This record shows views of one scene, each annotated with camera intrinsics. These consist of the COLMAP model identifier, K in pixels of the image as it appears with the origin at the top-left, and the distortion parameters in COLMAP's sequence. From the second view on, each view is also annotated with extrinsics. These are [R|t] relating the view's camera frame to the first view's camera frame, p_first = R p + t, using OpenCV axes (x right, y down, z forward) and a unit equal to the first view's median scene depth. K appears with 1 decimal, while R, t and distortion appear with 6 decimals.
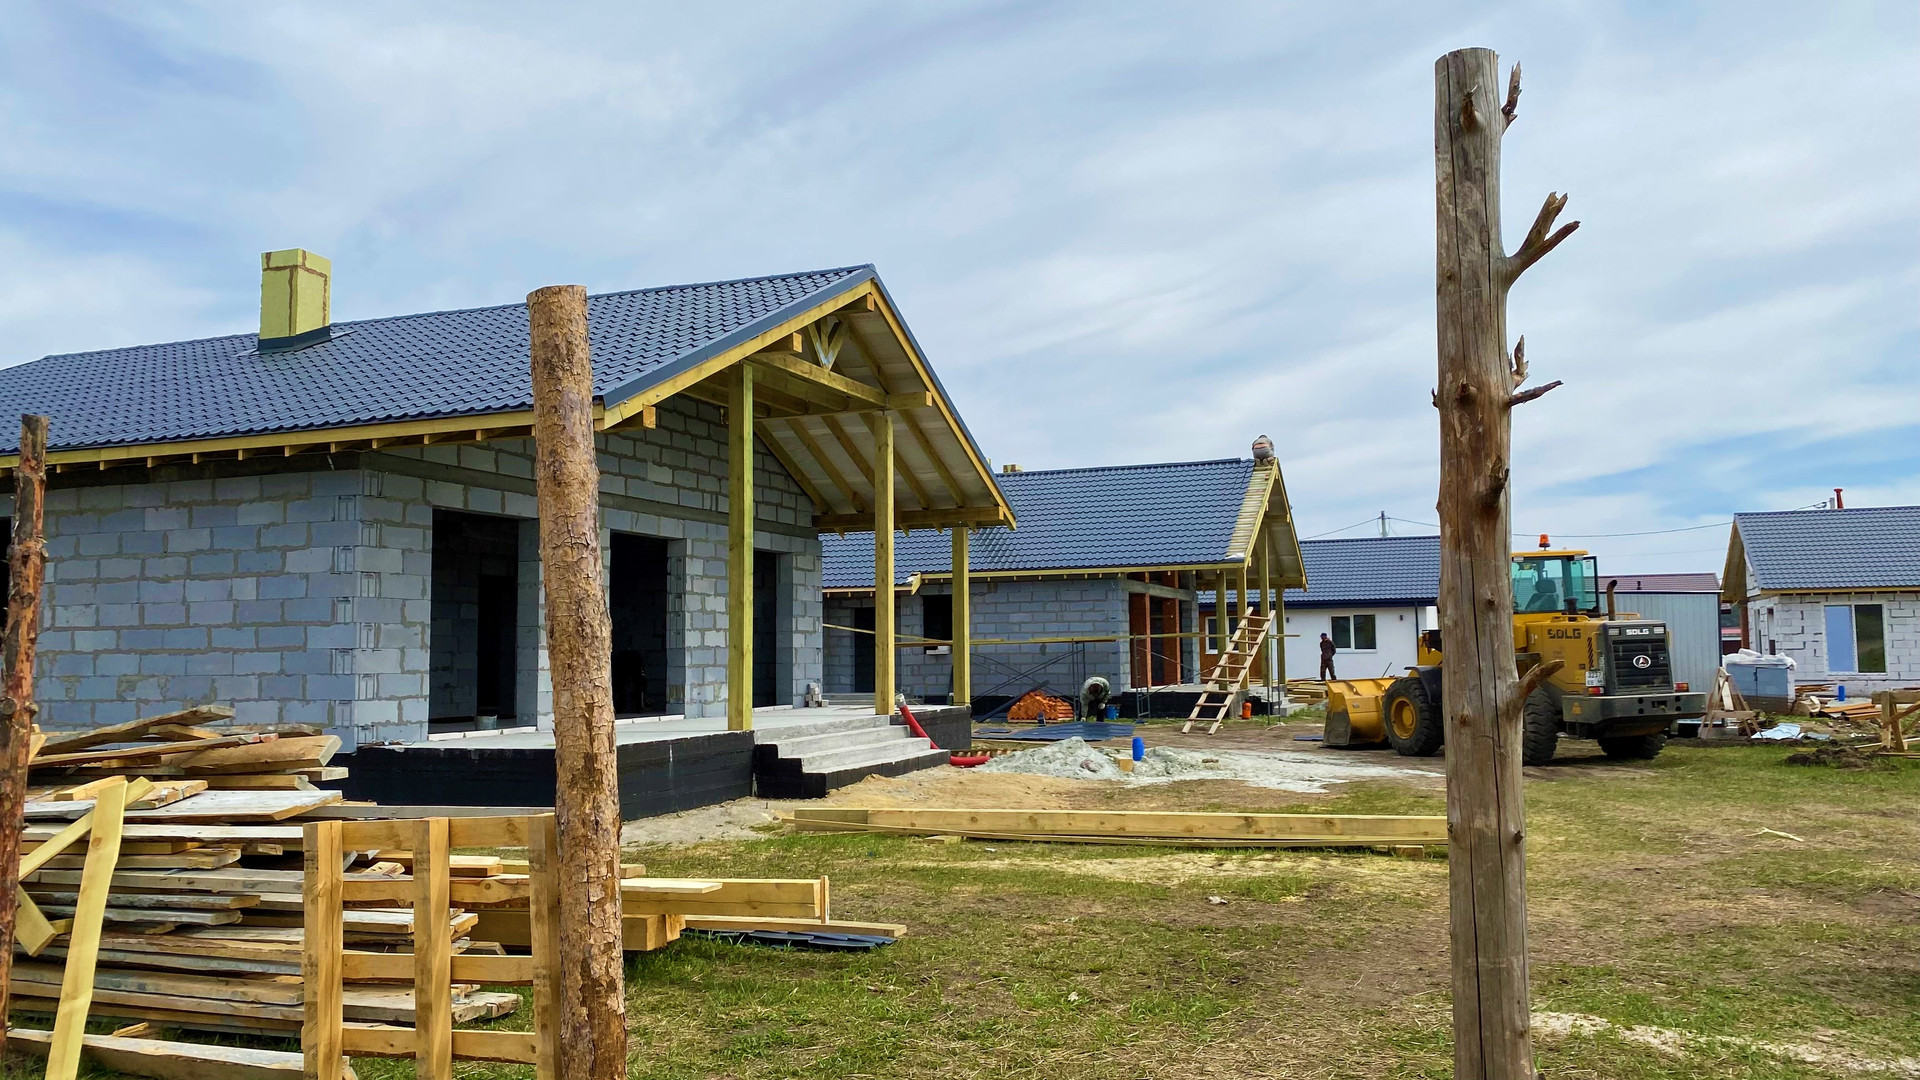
lens RADIAL K [[1497.4, 0, 950.4], [0, 1497.4, 592.1], [0, 0, 1]] dist [0.069102, -0.091858]
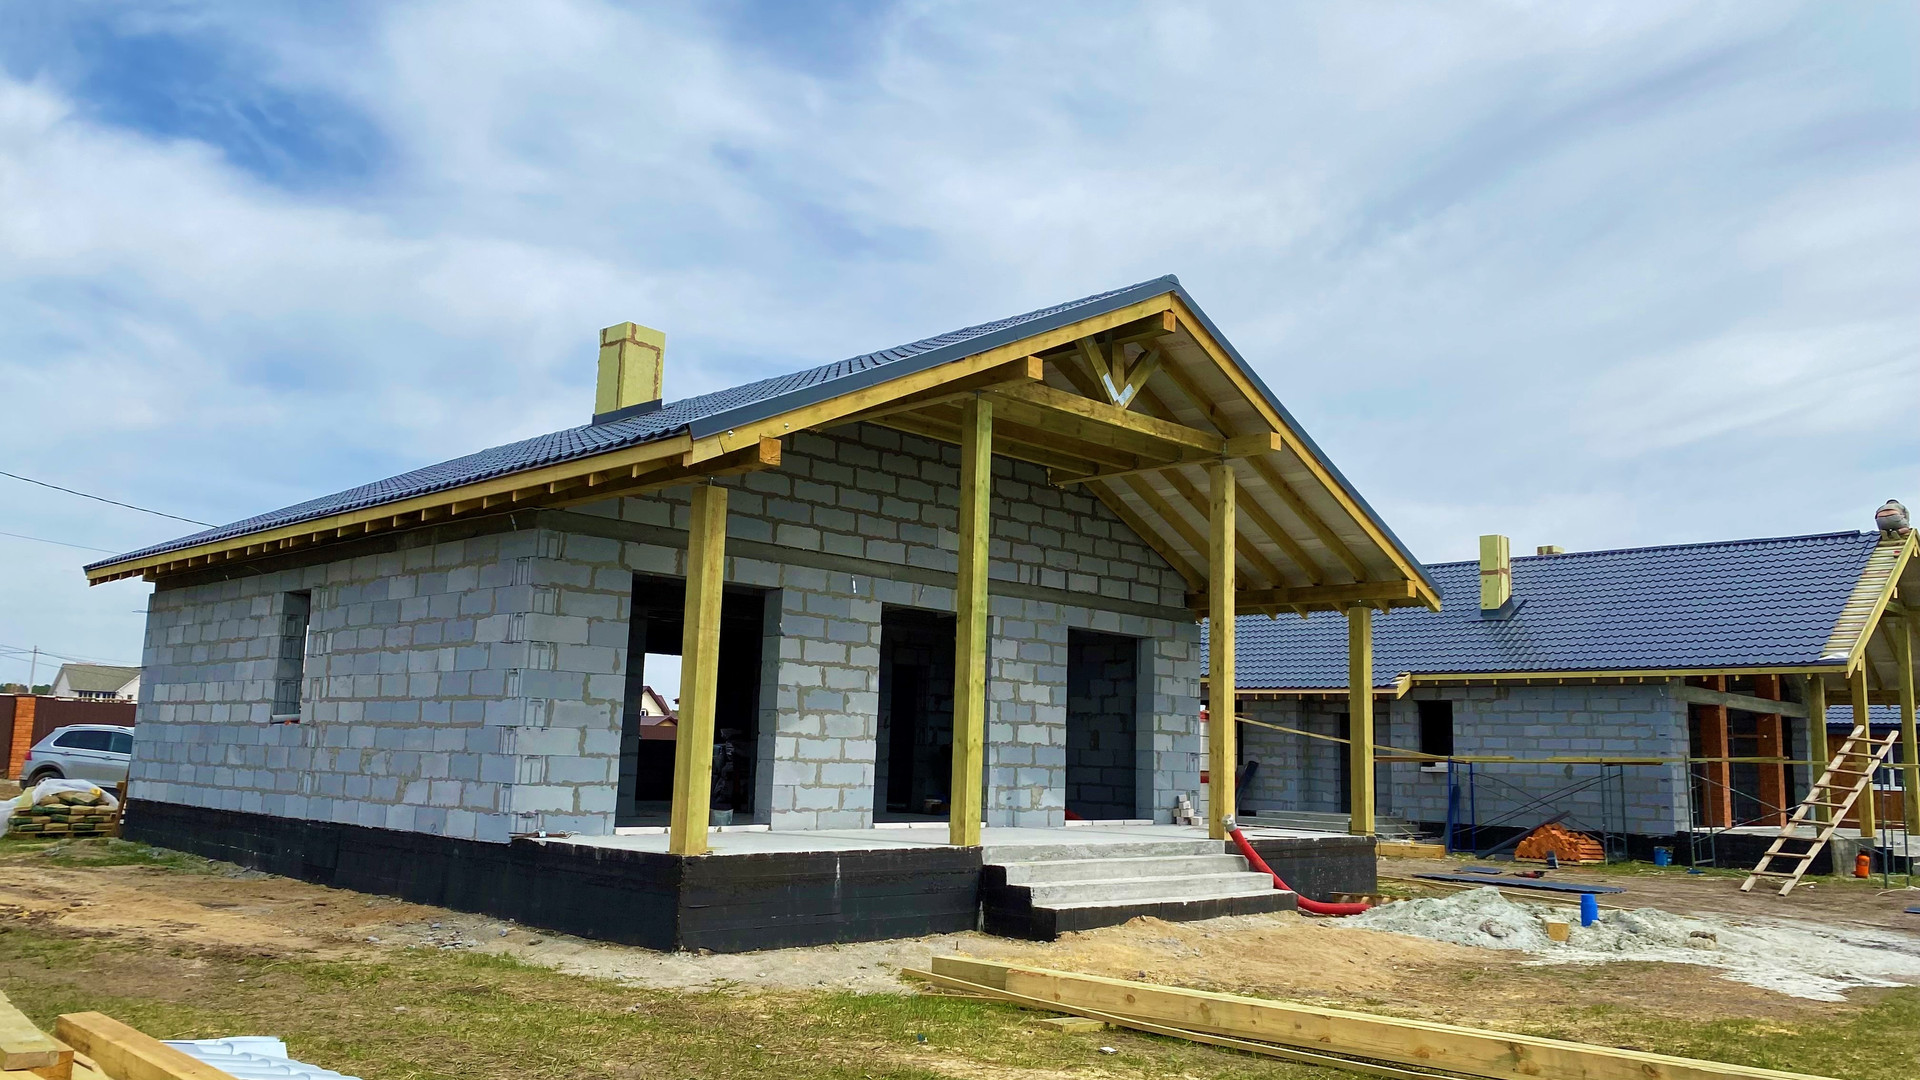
lens RADIAL K [[1497.4, 0, 927.2], [0, 1497.4, 546.9], [0, 0, 1]] dist [0.069102, -0.091858]
pose [[0.914391, -0.017300, -0.404461, 0.137947], [-0.023562, 0.995119, -0.095831, 0.008102], [0.404145, 0.097157, 0.909520, 0.195312]]
